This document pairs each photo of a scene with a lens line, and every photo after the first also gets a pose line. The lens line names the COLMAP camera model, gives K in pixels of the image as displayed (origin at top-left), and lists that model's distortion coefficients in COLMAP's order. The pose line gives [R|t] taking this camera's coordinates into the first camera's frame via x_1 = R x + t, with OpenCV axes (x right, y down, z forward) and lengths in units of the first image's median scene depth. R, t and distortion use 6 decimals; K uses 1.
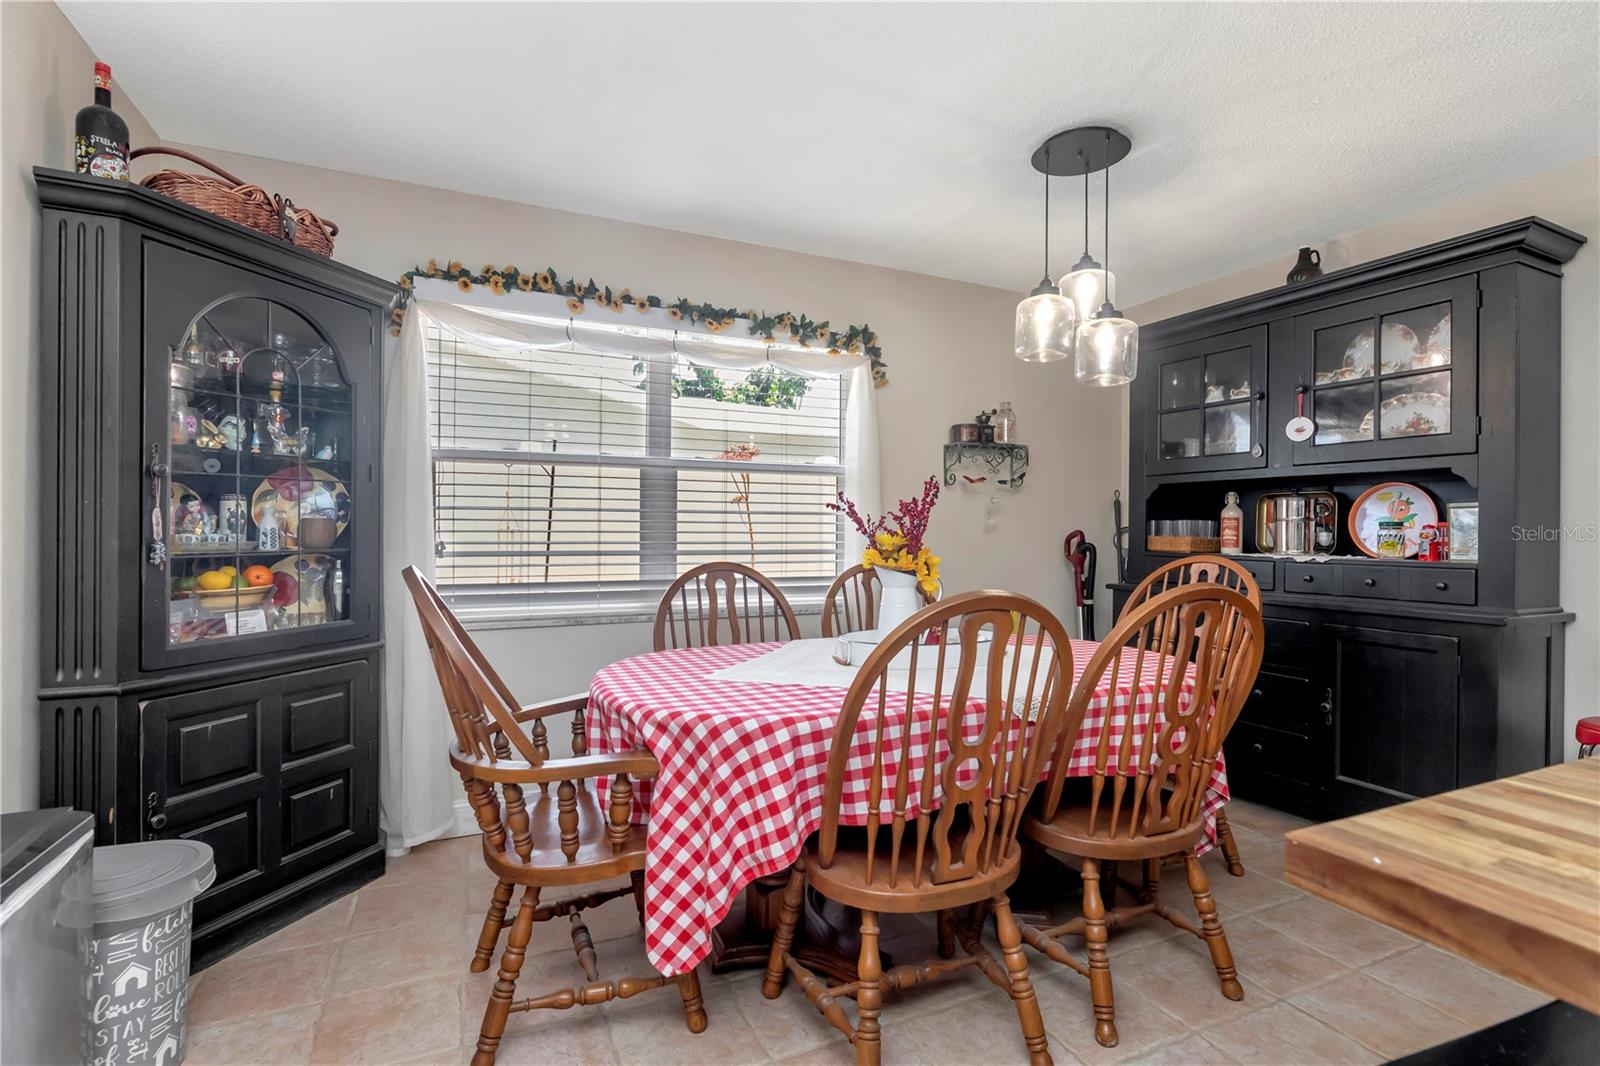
lens RADIAL K [[733.7, 0, 791.9], [0, 733.7, 525.4], [0, 0, 1]] dist [0.001259, 0.000590]
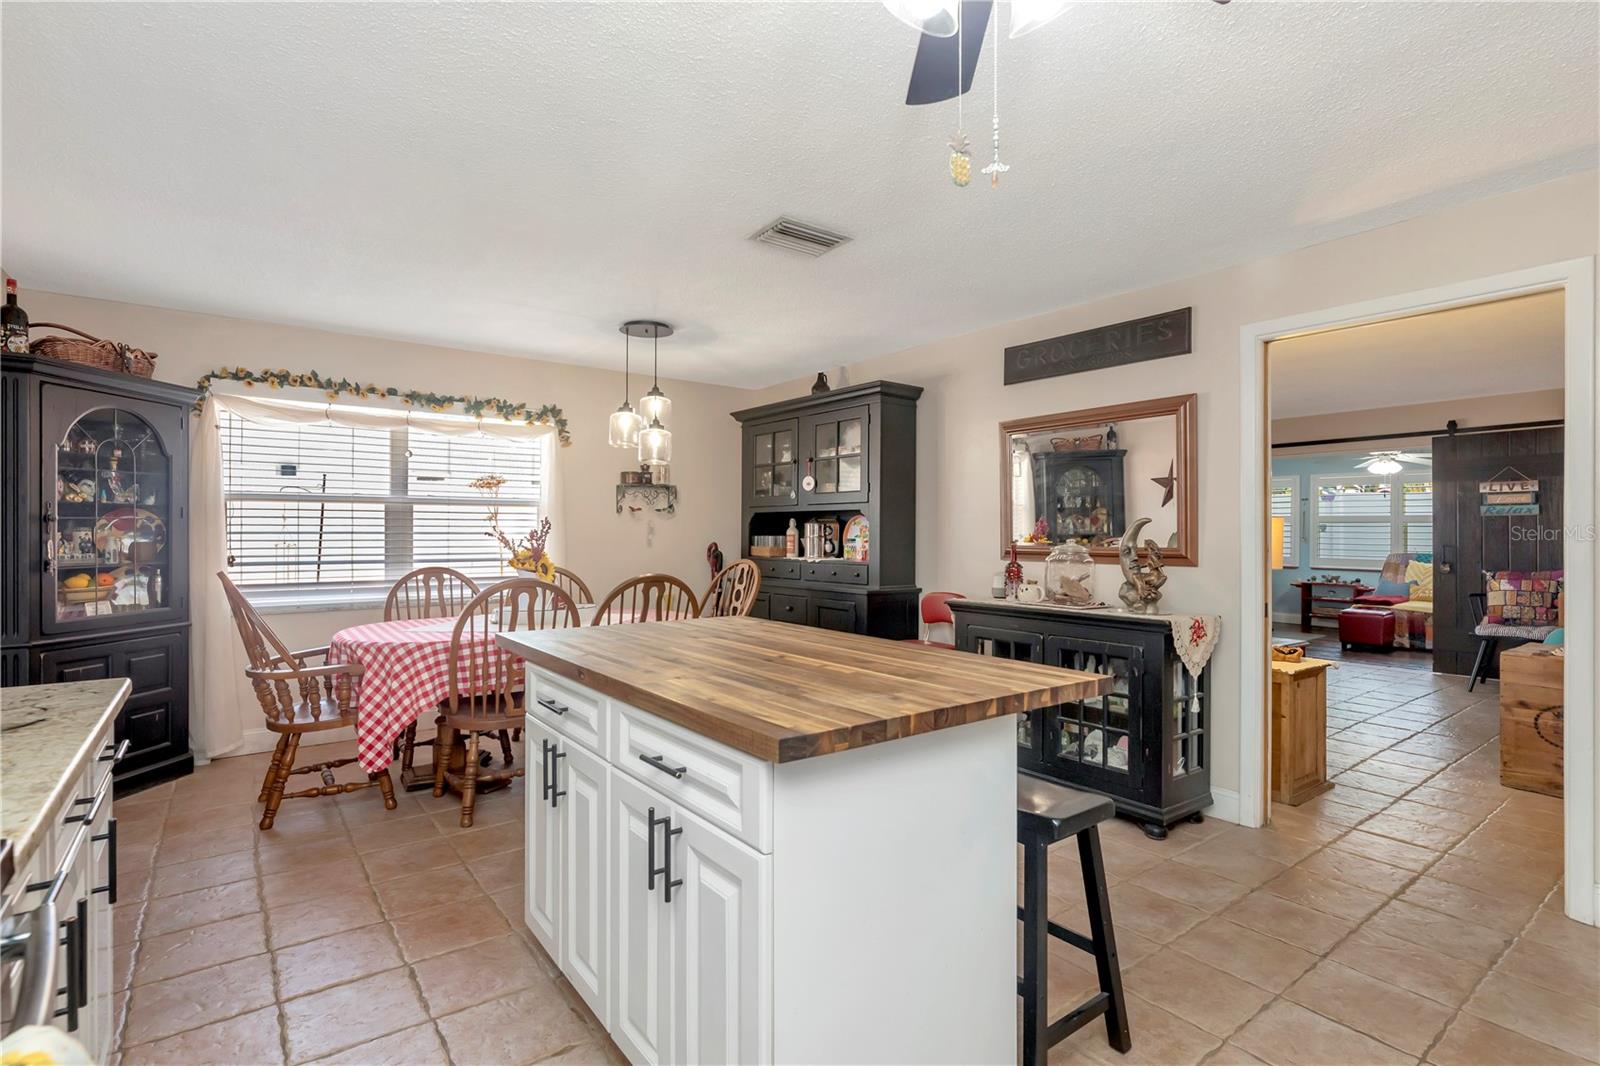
lens RADIAL K [[733.7, 0, 774.0], [0, 733.7, 532.2], [0, 0, 1]] dist [0.001259, 0.000590]
pose [[0.977501, -0.003802, 0.210897, 0.276742], [0.002798, 0.999983, 0.005061, -0.029510], [-0.210913, -0.004357, 0.977495, -0.673735]]
